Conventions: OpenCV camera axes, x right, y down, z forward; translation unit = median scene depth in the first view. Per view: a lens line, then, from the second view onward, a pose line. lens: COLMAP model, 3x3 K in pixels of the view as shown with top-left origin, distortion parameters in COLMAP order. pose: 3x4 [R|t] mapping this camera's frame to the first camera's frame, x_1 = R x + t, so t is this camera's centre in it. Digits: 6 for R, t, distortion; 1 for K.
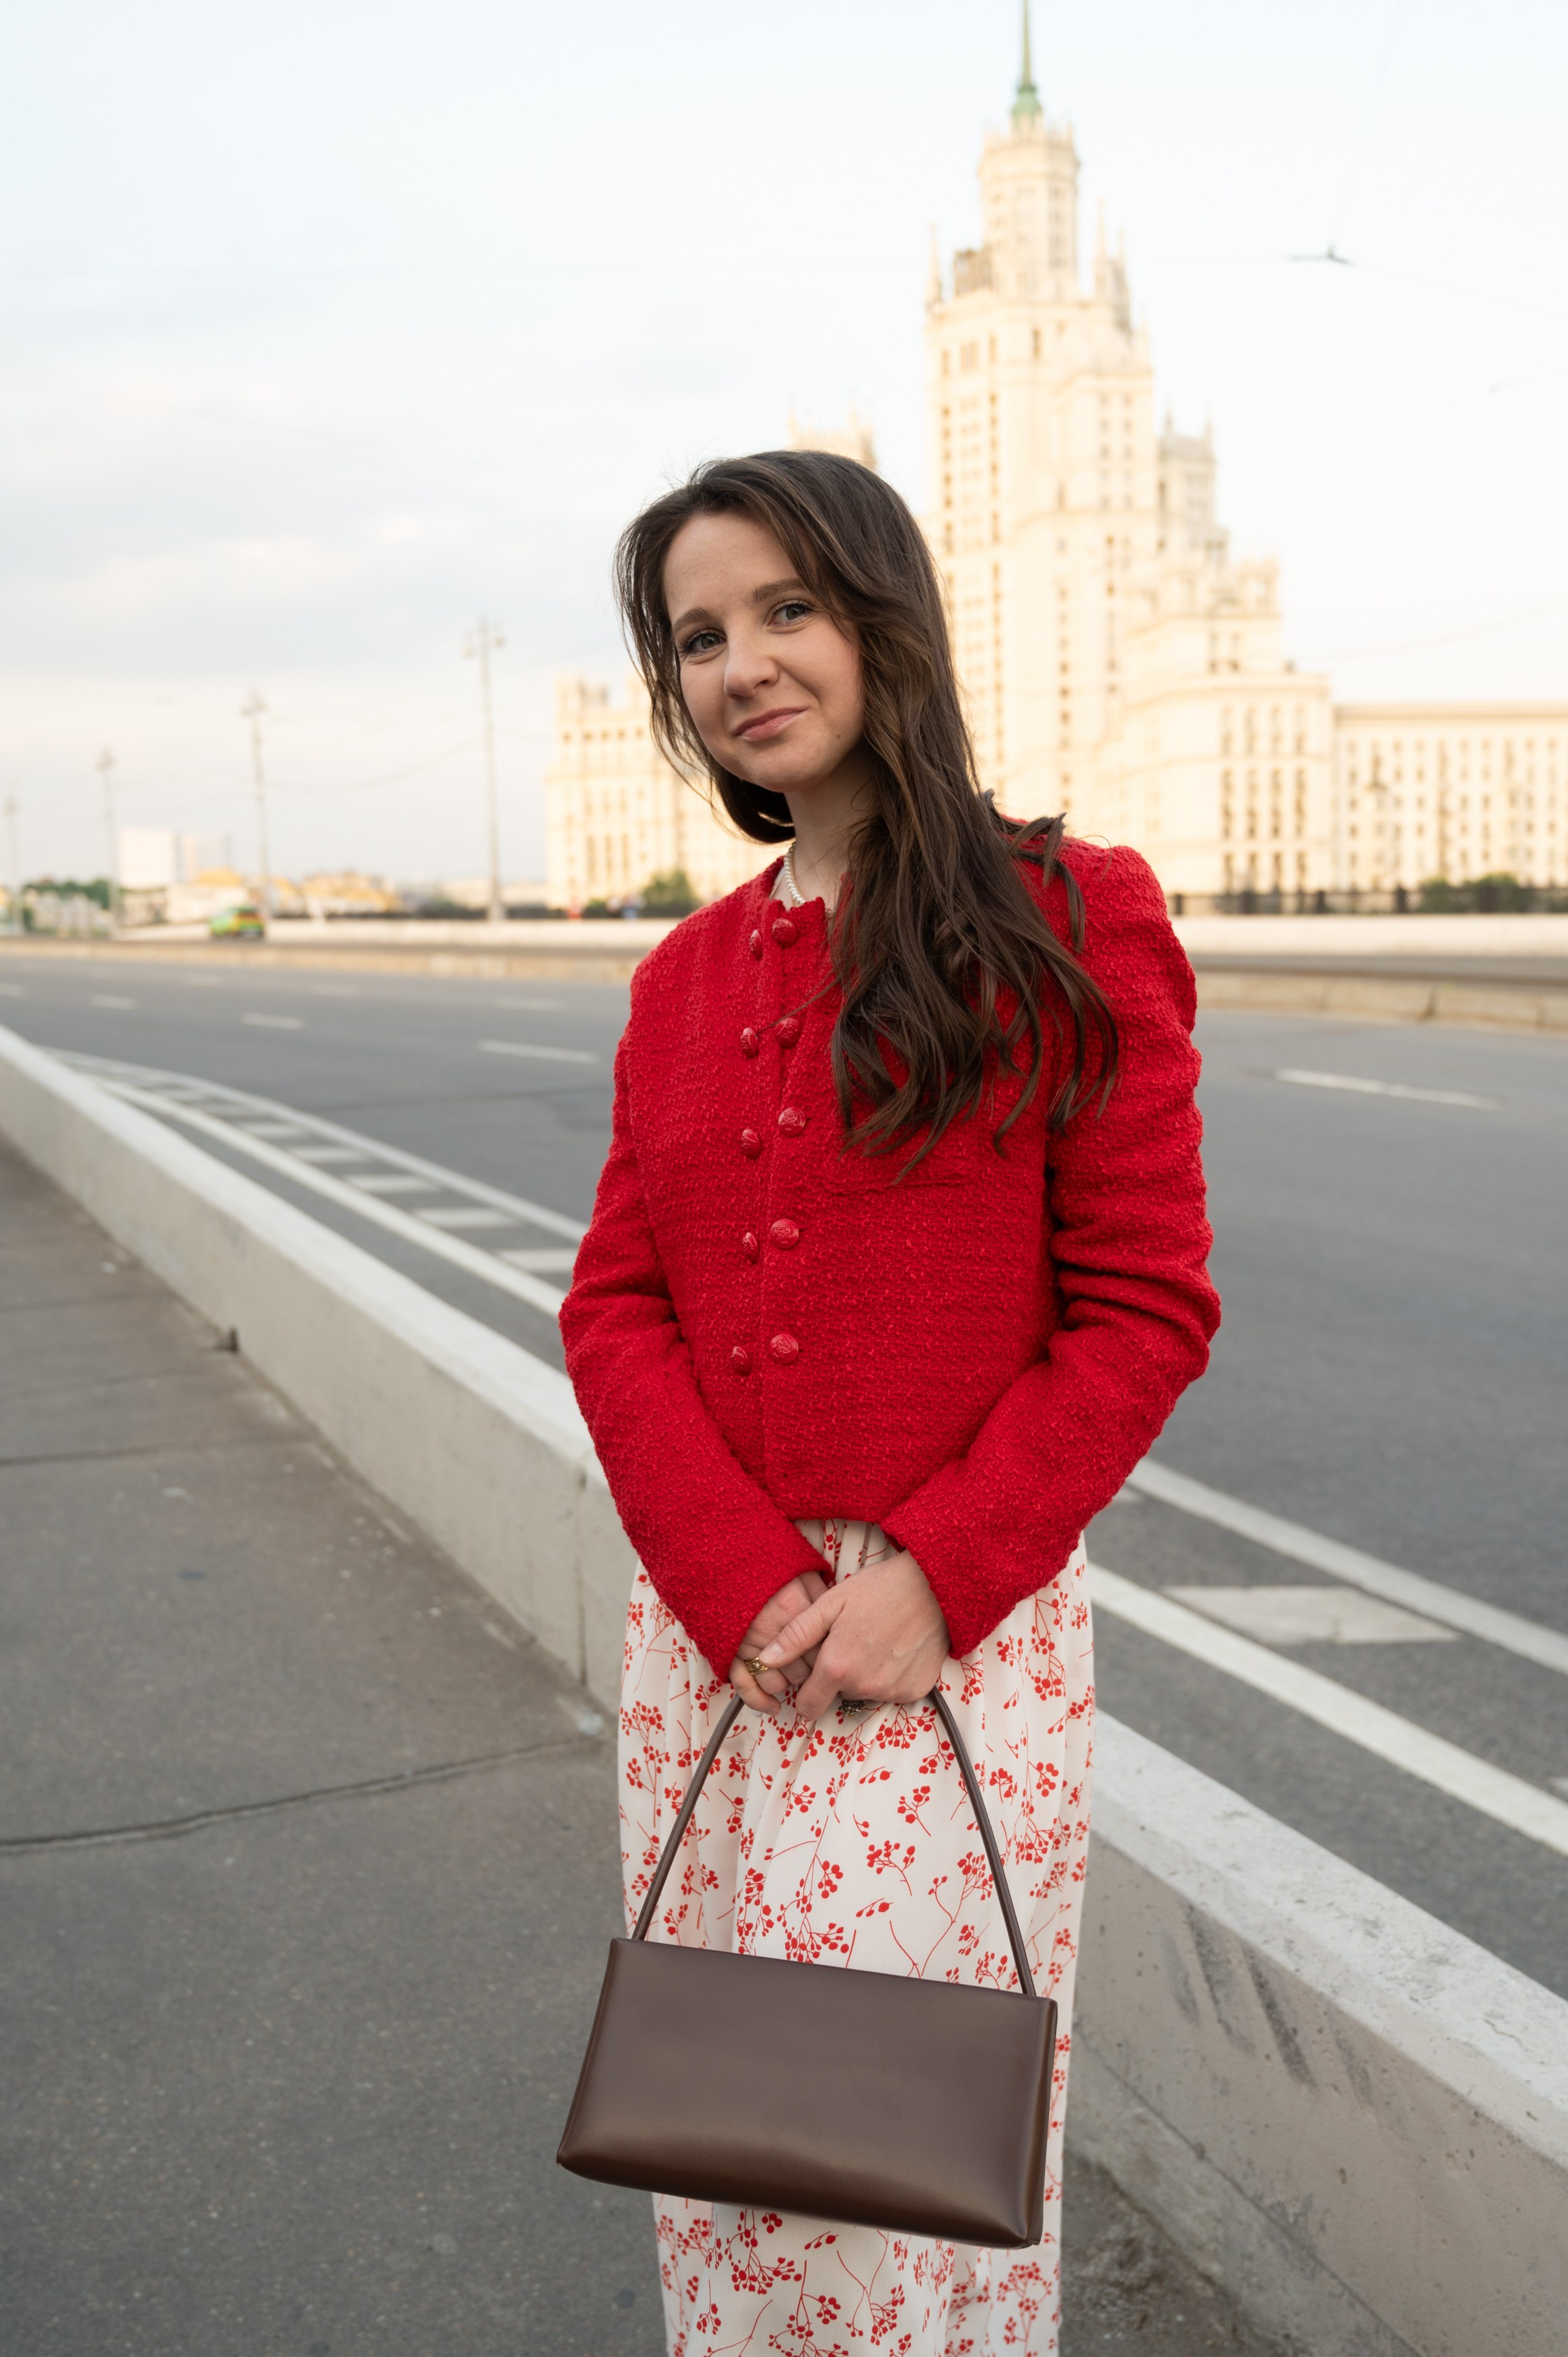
lens RADIAL K [[2199.2, 0, 803.7], [0, 2199.2, 1161.9], [0, 0, 1]] dist [0.007986, -0.007141]
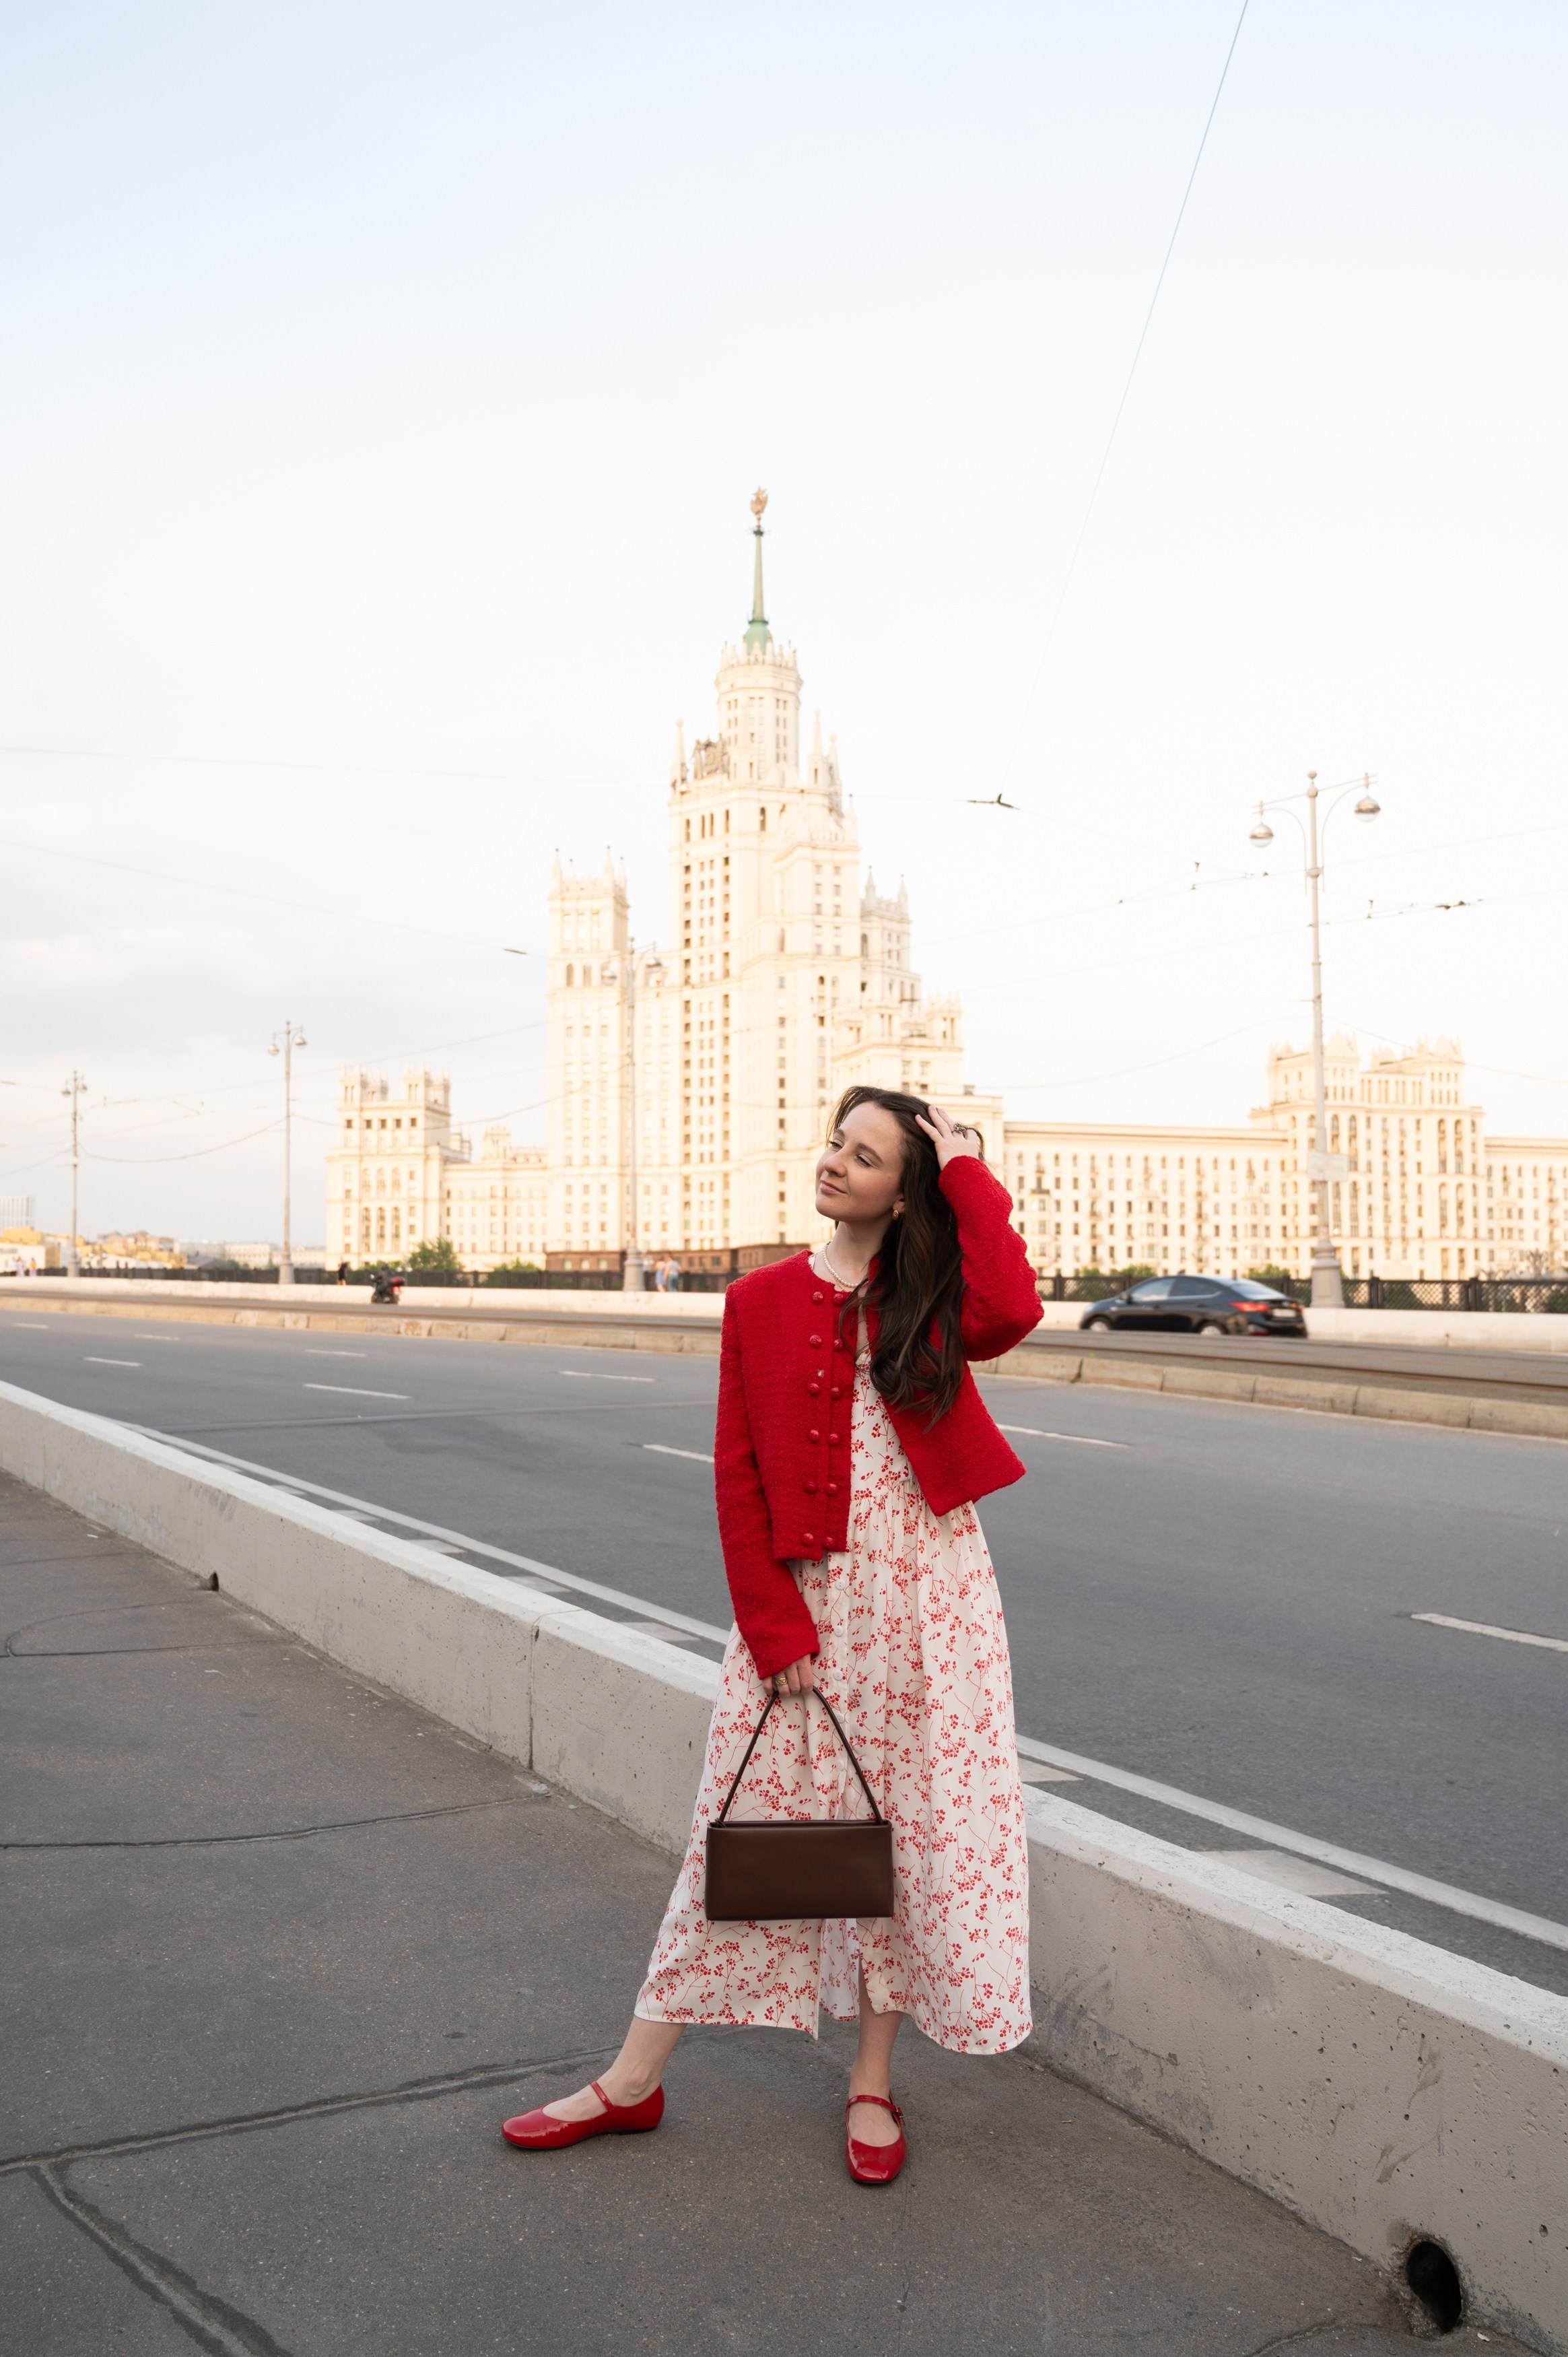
lens RADIAL K [[1930.8, 0, 793.1], [0, 1930.8, 1187.5], [0, 0, 1]] dist [-0.006566, 0.000440]
pose [[0.991710, 0.035694, 0.123439, -0.009185], [-0.015112, 0.986376, -0.163811, 0.004707], [-0.127604, 0.160588, 0.978738, -0.040928]]
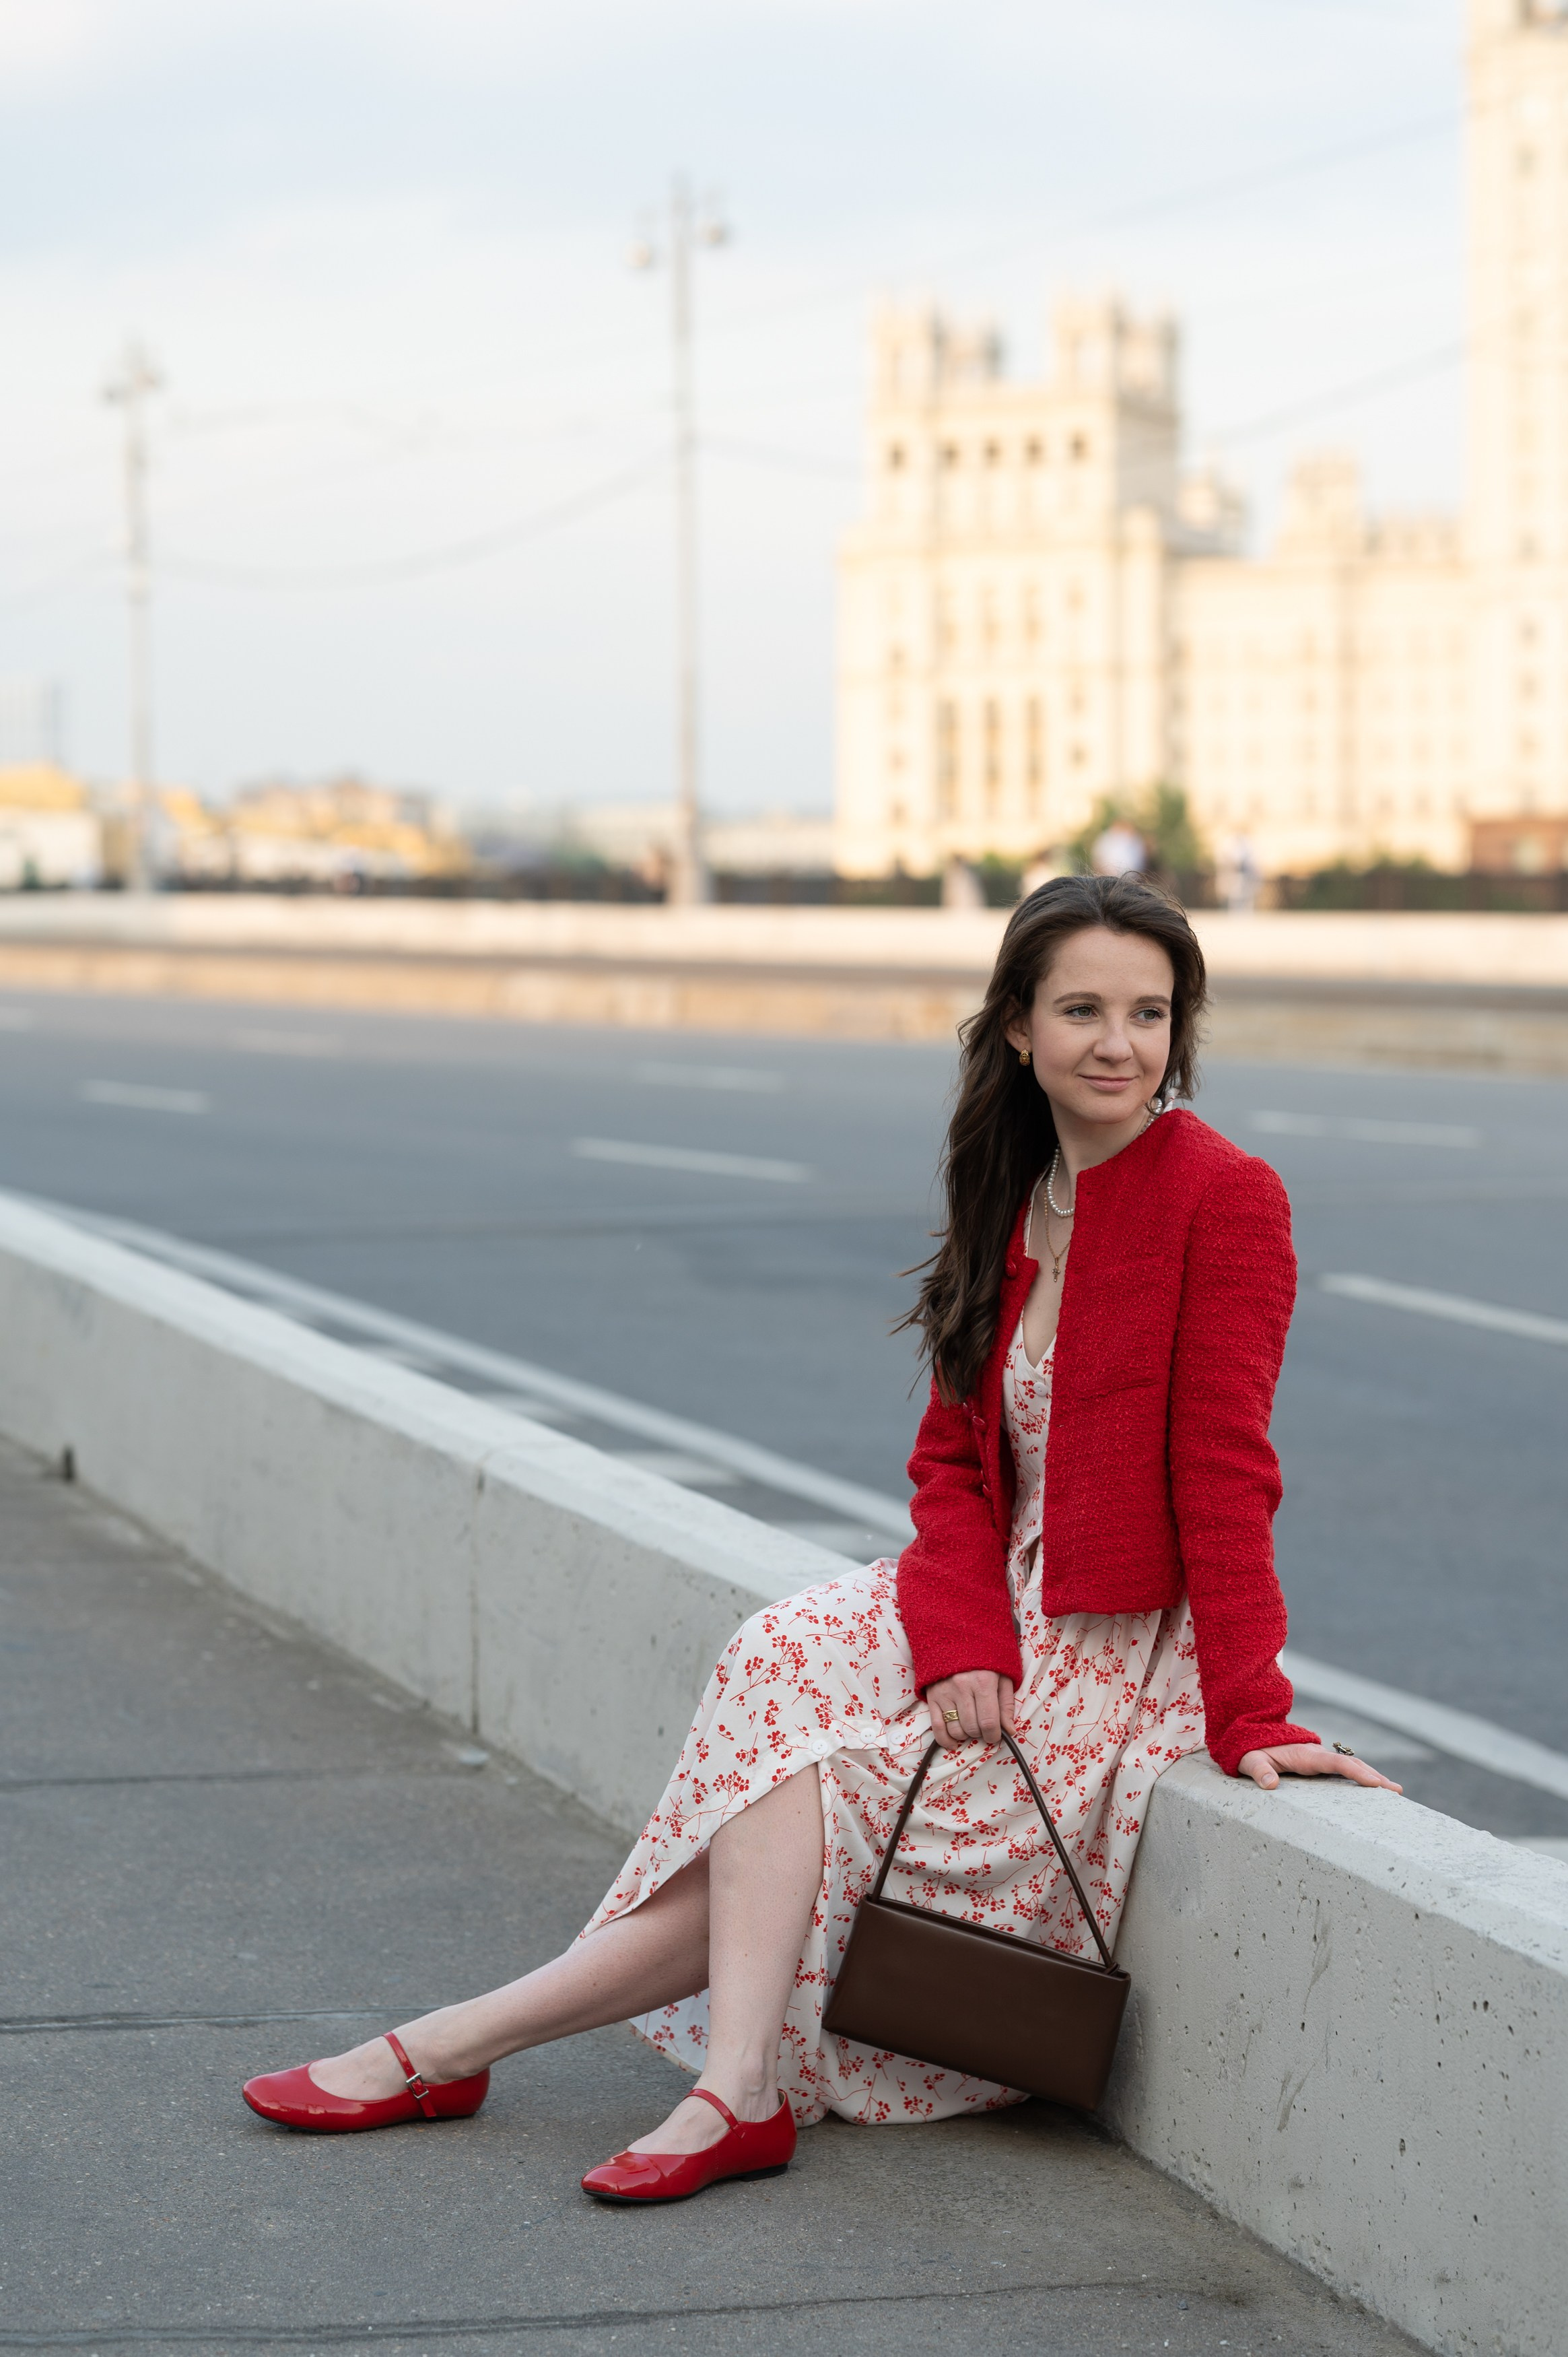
lens RADIAL K [[5688.6, 0, 785.8], [0, 5688.6, 1175.7], [0, 0, 1]] dist [0.020406, -0.076665]
pose [[0.991916, 0.027193, -0.123952, 0.026037], [-0.035108, 0.997451, -0.062120, 0.014540], [0.121947, 0.065969, 0.990342, -0.106519]]
